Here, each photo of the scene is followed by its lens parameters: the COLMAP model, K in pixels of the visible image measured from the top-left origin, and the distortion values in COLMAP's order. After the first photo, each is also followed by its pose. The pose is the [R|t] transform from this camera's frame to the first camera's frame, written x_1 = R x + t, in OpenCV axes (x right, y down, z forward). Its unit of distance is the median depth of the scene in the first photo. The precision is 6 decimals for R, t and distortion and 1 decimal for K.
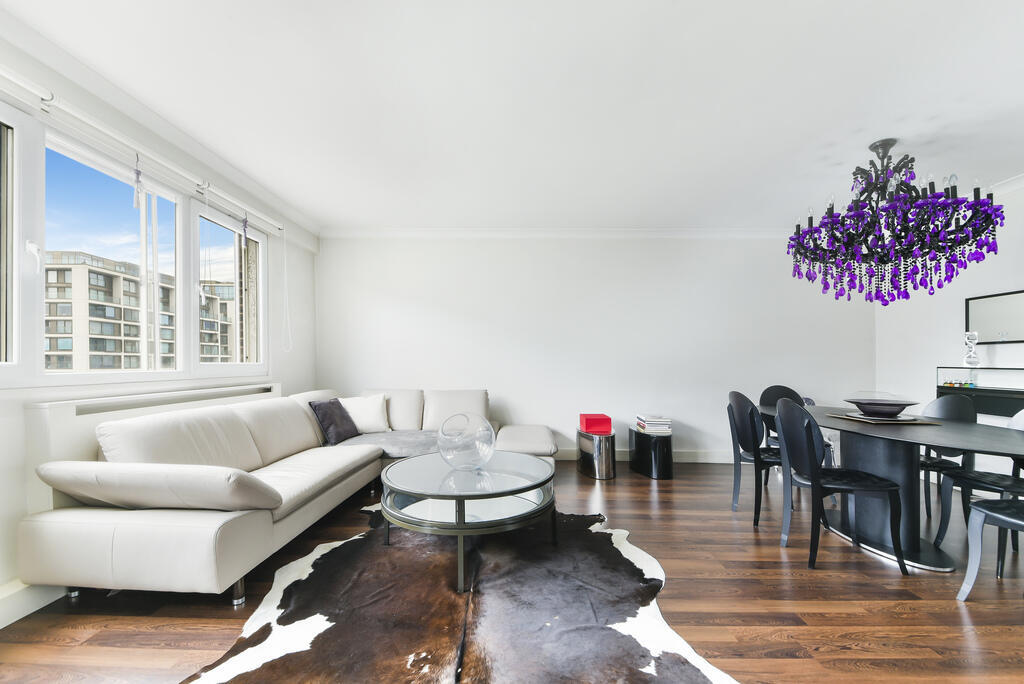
lens RADIAL K [[416.0, 0, 511.0], [0, 416.0, 353.5], [0, 0, 1]] dist [0.033418, -0.022511]
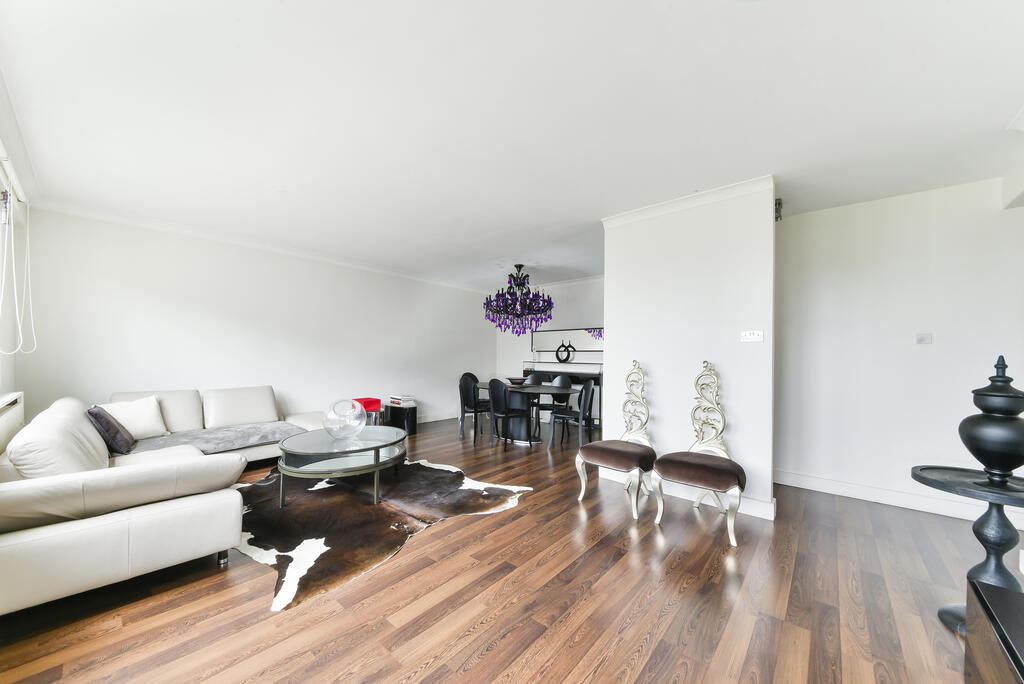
lens RADIAL K [[368.9, 0, 512.0], [0, 368.9, 342.0], [0, 0, 1]] dist [-0.000502, -0.000057]
pose [[0.637303, 0.027586, 0.770120, -0.713568], [-0.019453, 0.999616, -0.019709, -0.044453], [-0.770368, -0.002421, 0.637595, -0.269081]]
